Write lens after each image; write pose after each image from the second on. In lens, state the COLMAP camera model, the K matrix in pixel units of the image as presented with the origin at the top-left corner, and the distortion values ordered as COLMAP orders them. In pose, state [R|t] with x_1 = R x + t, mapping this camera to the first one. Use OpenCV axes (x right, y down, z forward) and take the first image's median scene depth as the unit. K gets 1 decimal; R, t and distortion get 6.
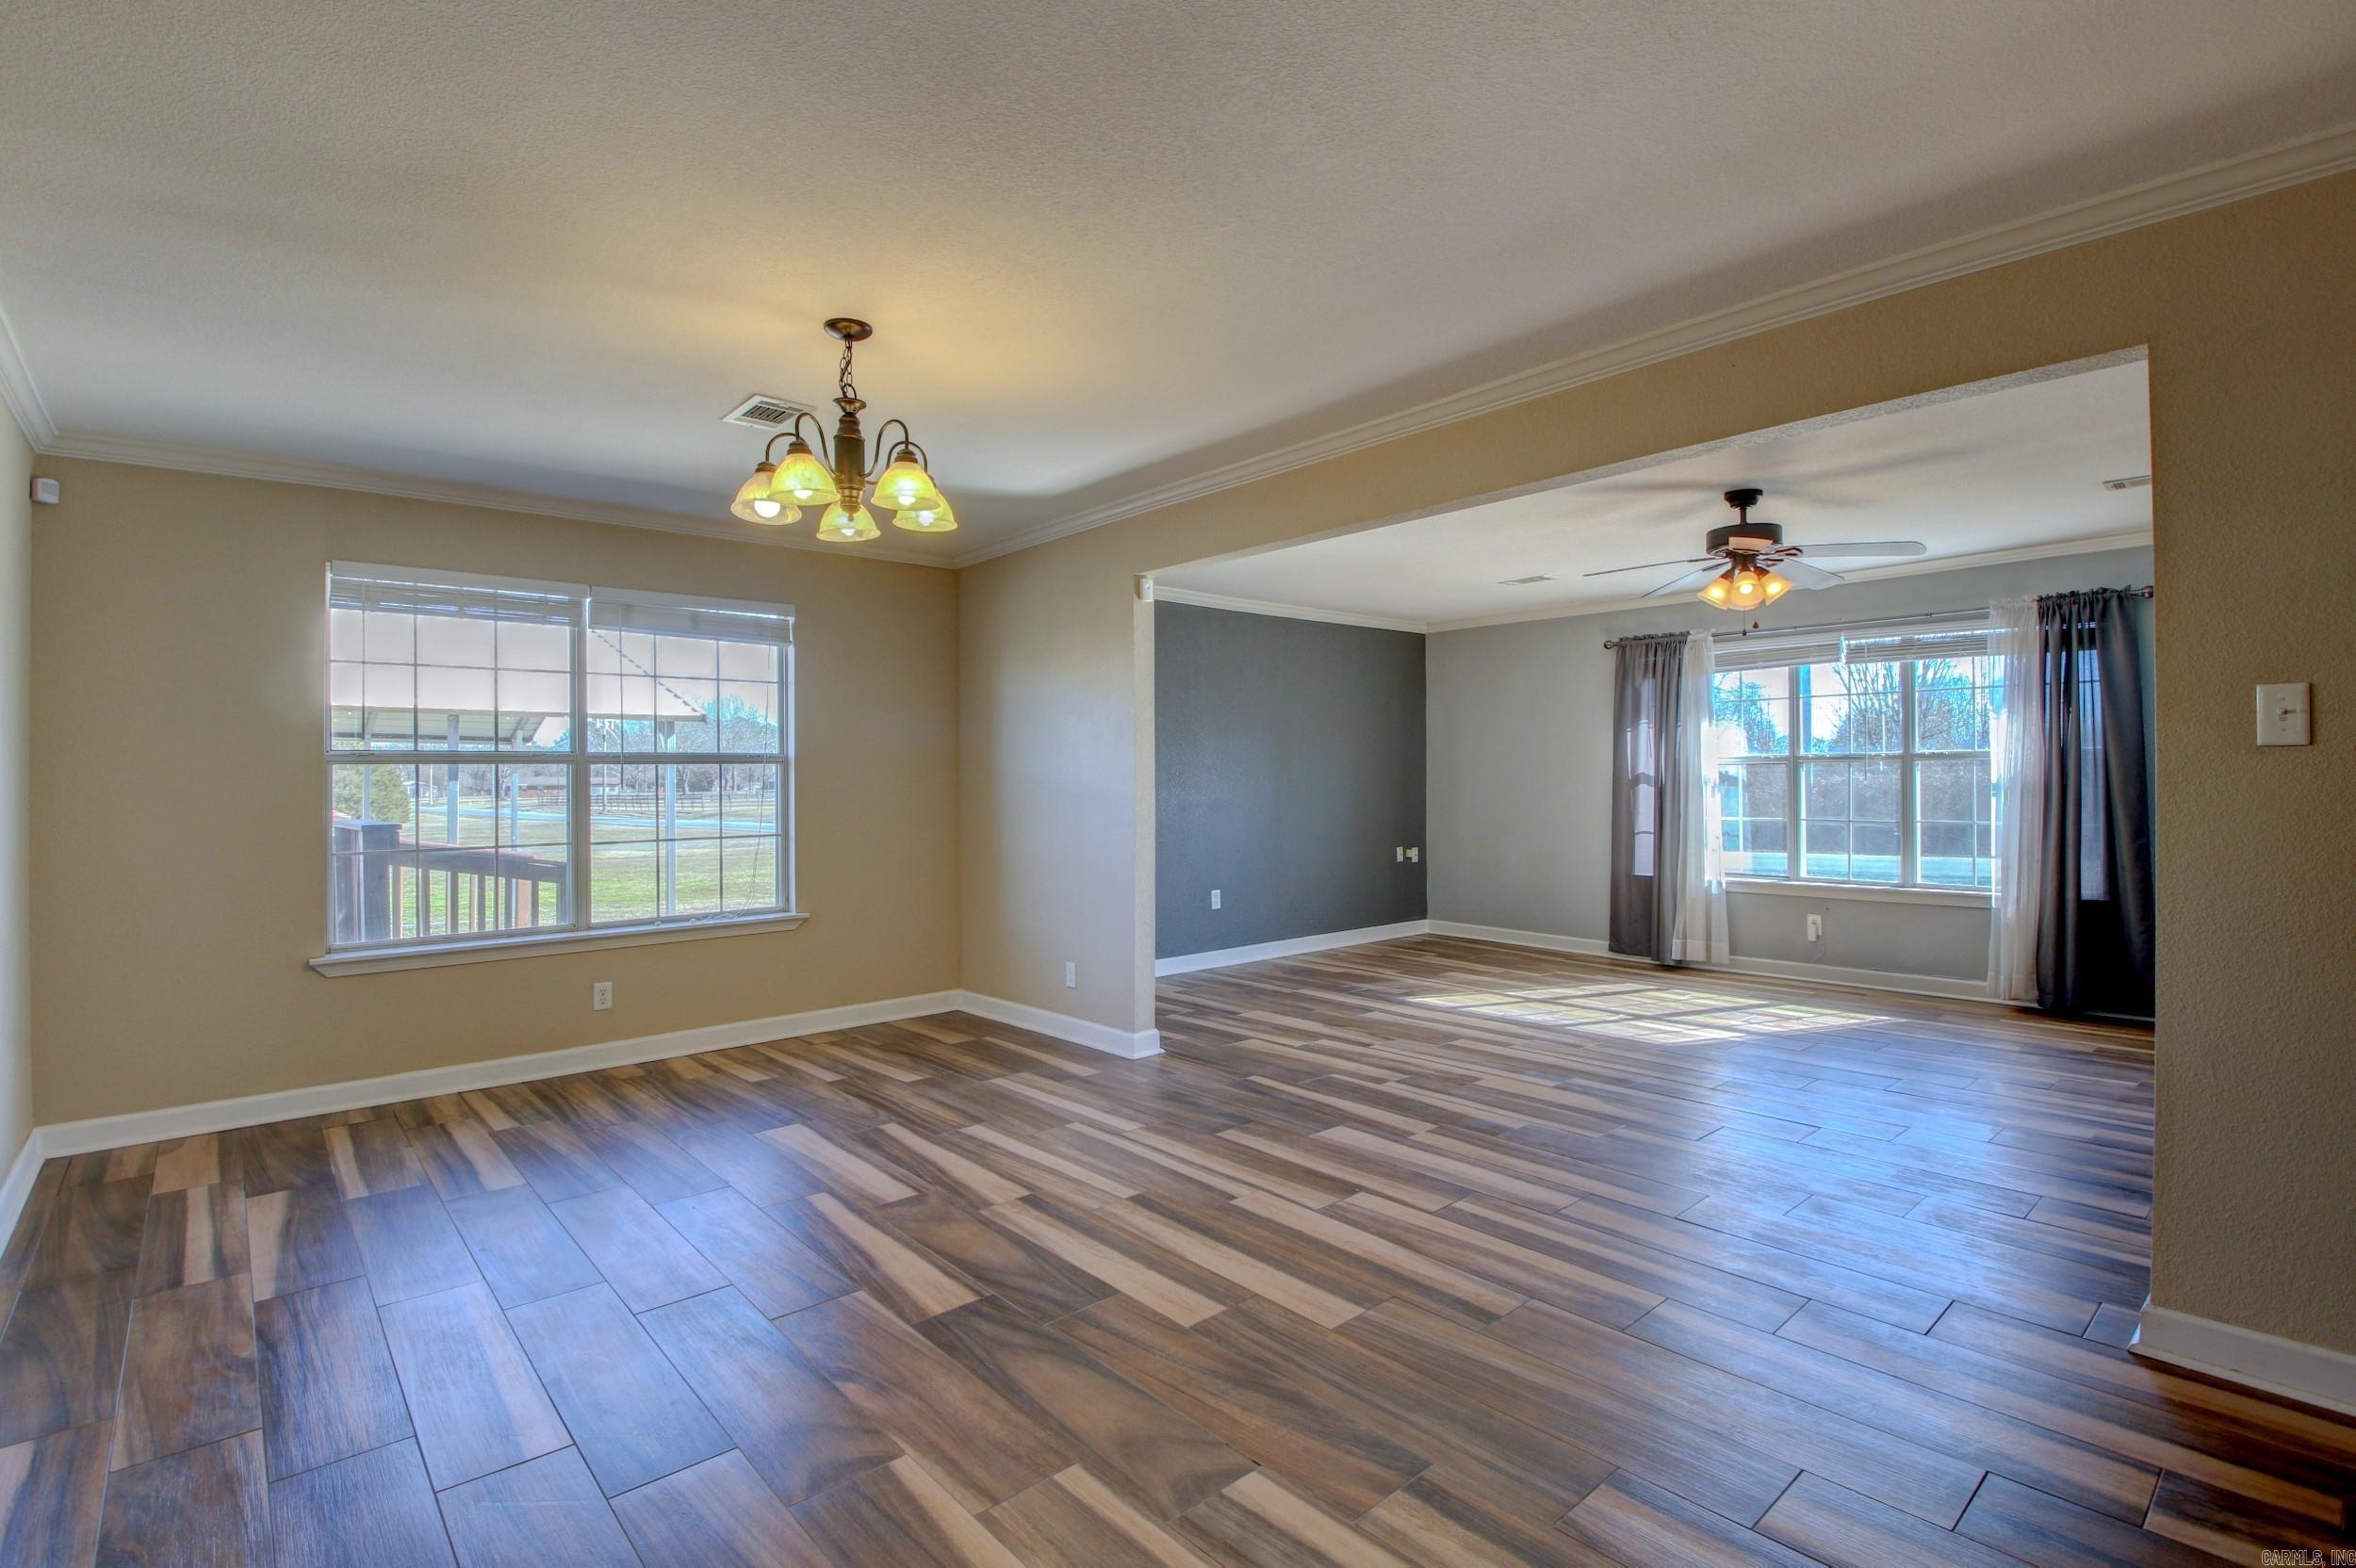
lens RADIAL K [[1095.1, 0, 1180.1], [0, 1095.1, 771.3], [0, 0, 1]] dist [0.006033, -0.018855]
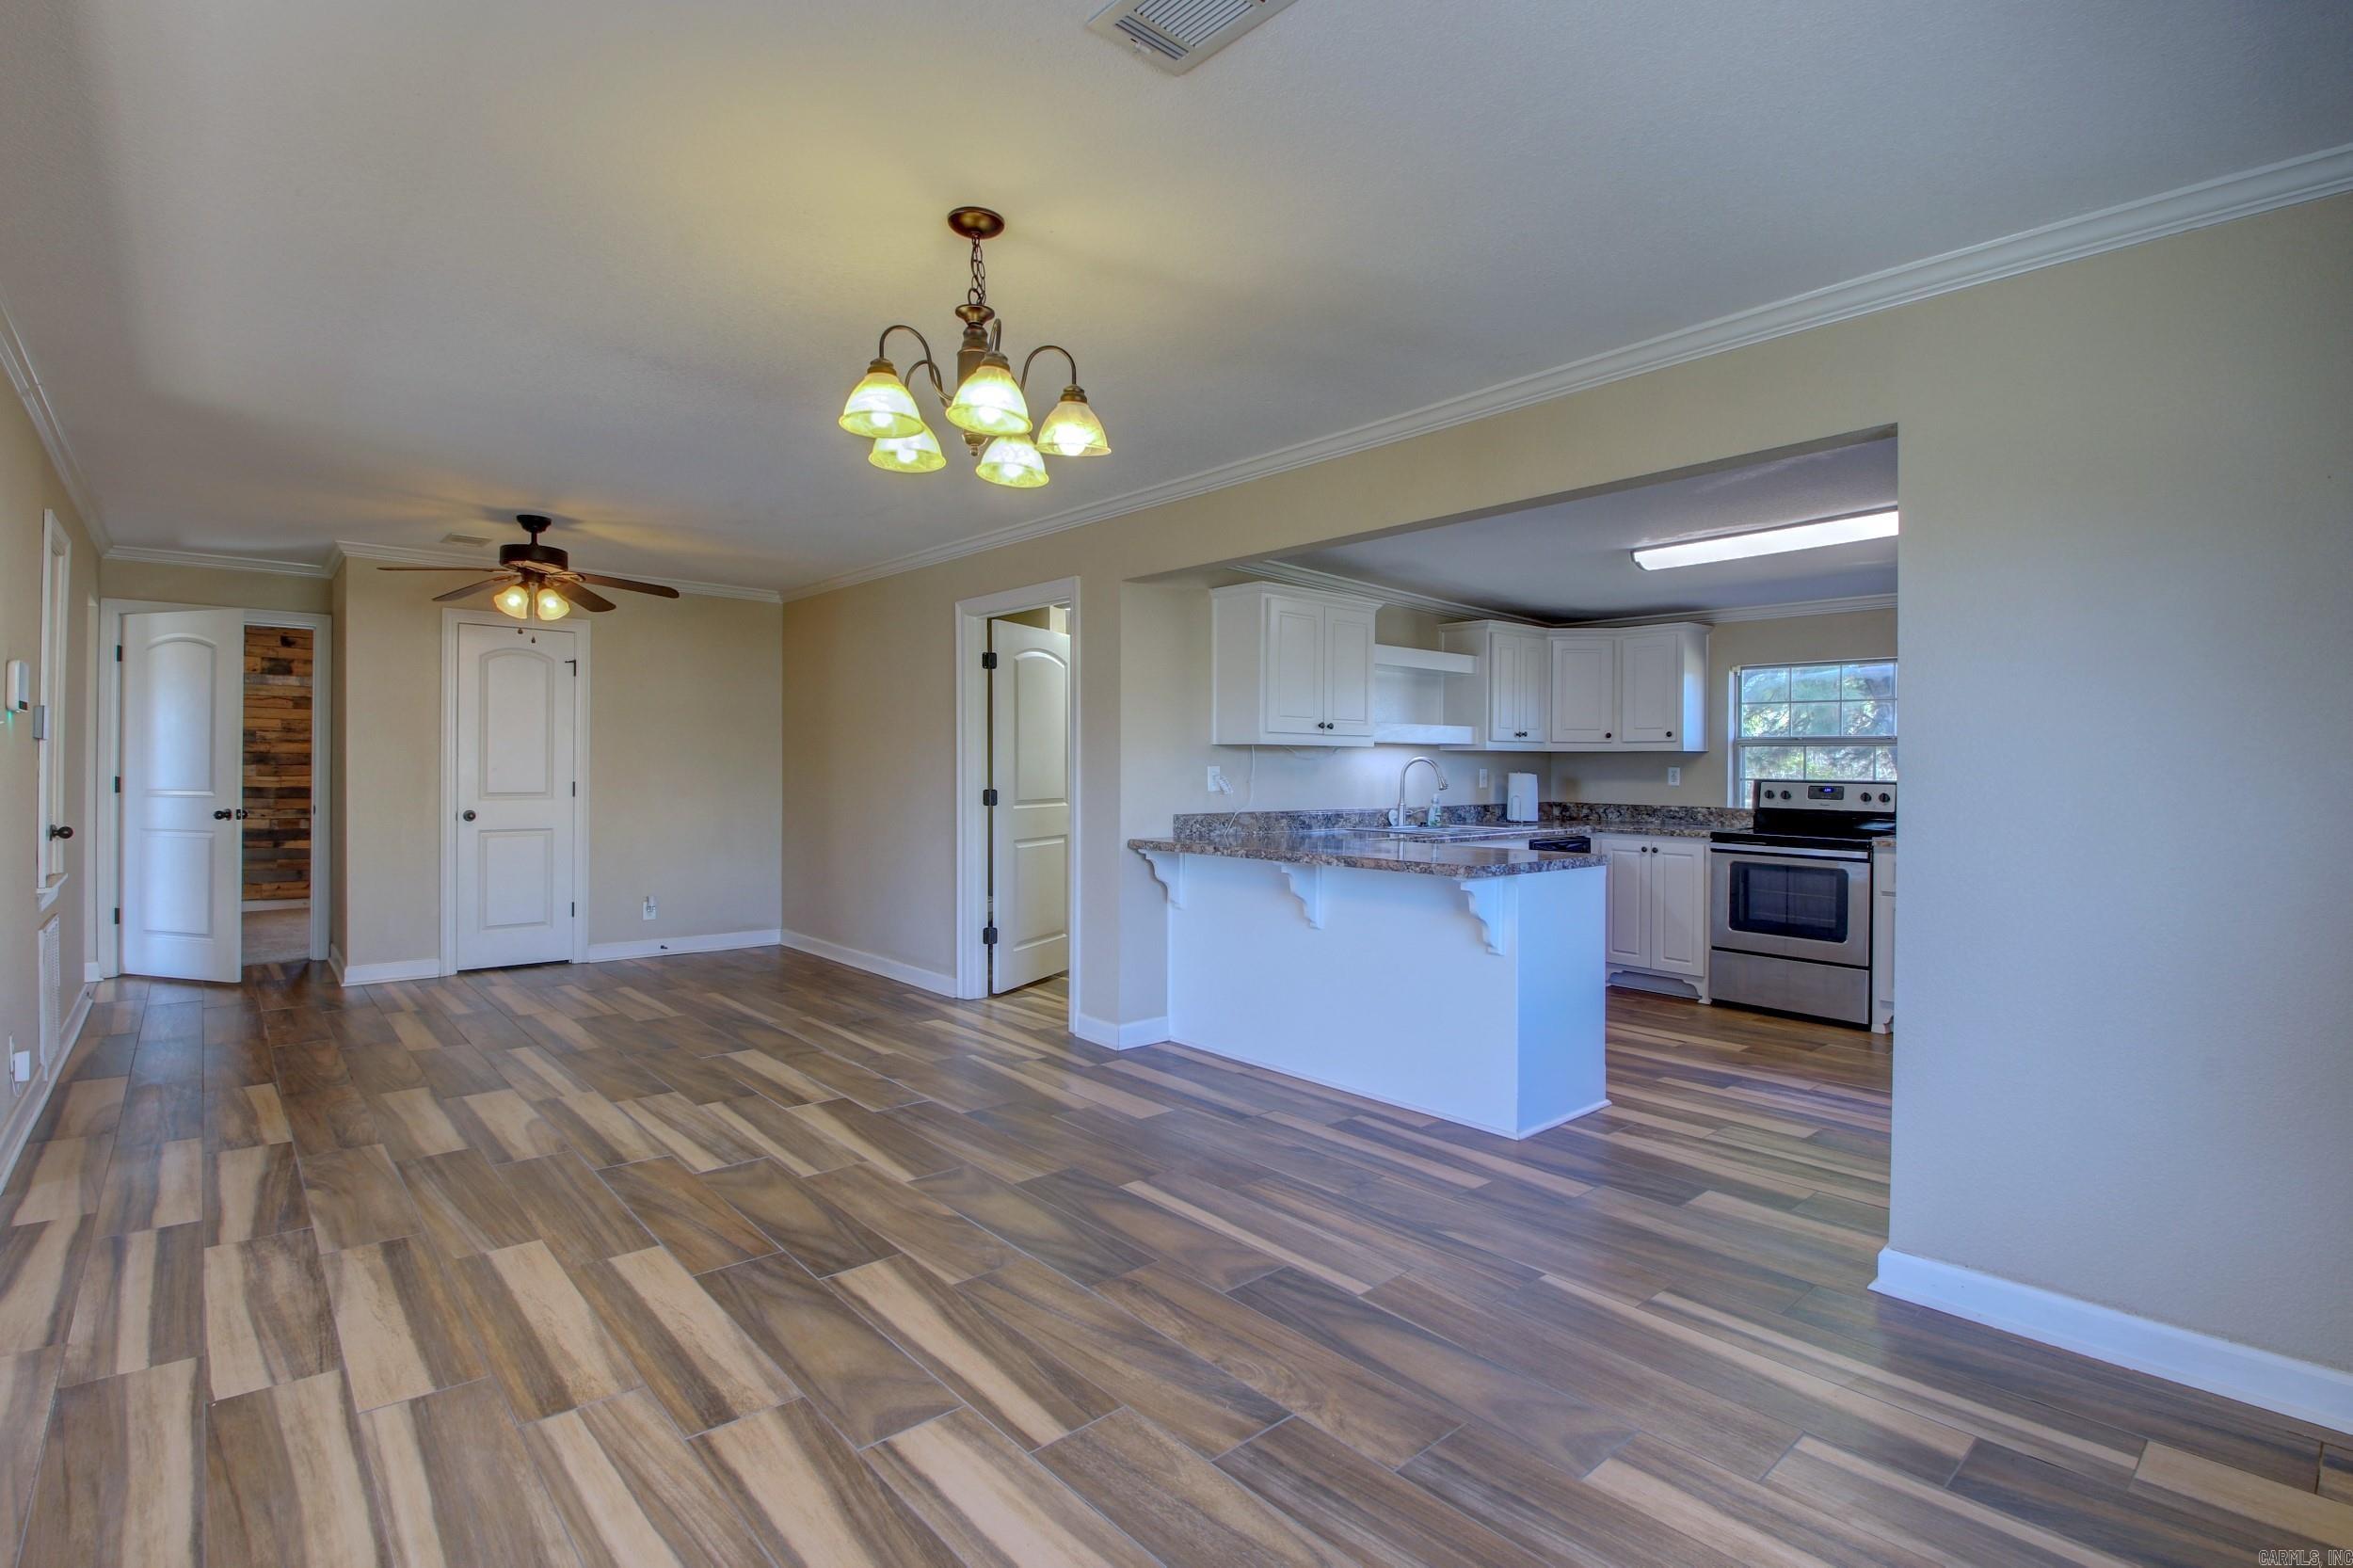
lens RADIAL K [[1093.7, 0, 1184.1], [0, 1093.7, 772.1], [0, 0, 1]] dist [0.006033, -0.018855]
pose [[-0.999975, 0.001567, -0.006873, -0.278318], [0.001531, 0.999985, 0.005182, 0.004051], [0.006881, 0.005171, -0.999963, 1.117919]]
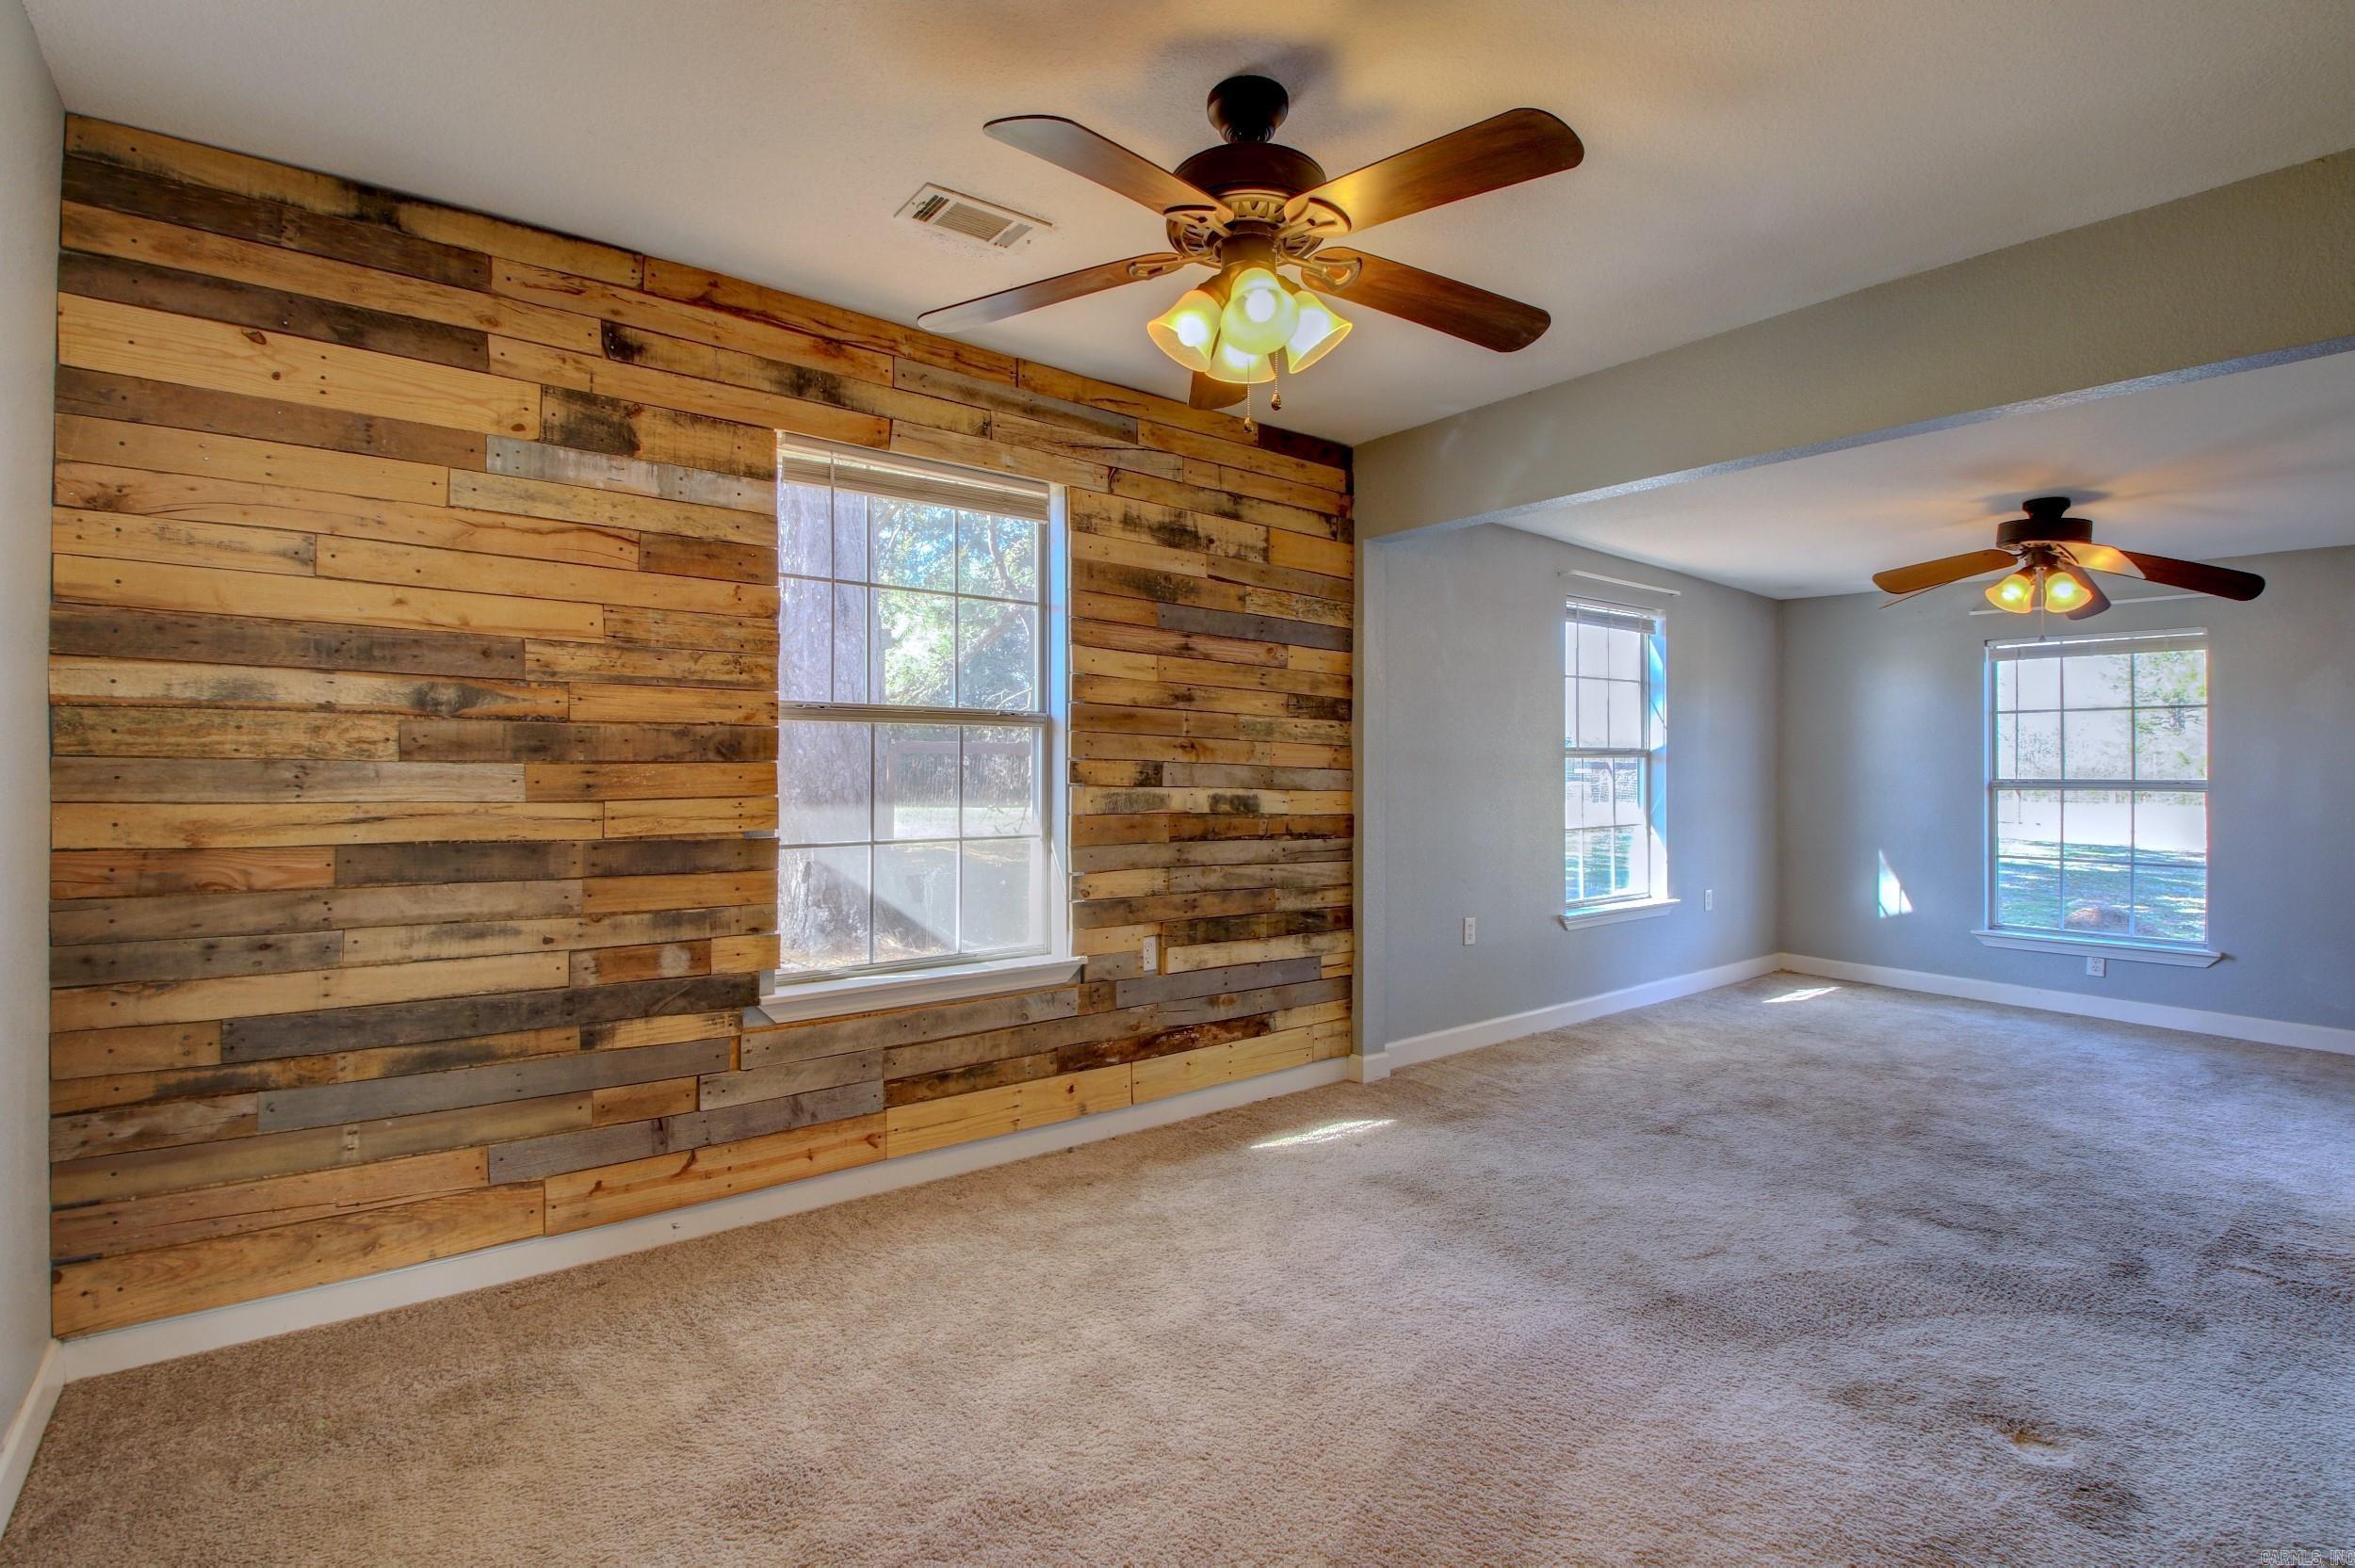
lens RADIAL K [[1094.5, 0, 1177.8], [0, 1094.5, 772.4], [0, 0, 1]] dist [0.006033, -0.018855]
pose [[-0.997965, 0.006058, 0.063469, 0.962988], [0.006252, 0.999976, 0.002864, 0.004282], [-0.063450, 0.003255, -0.997980, -0.261232]]
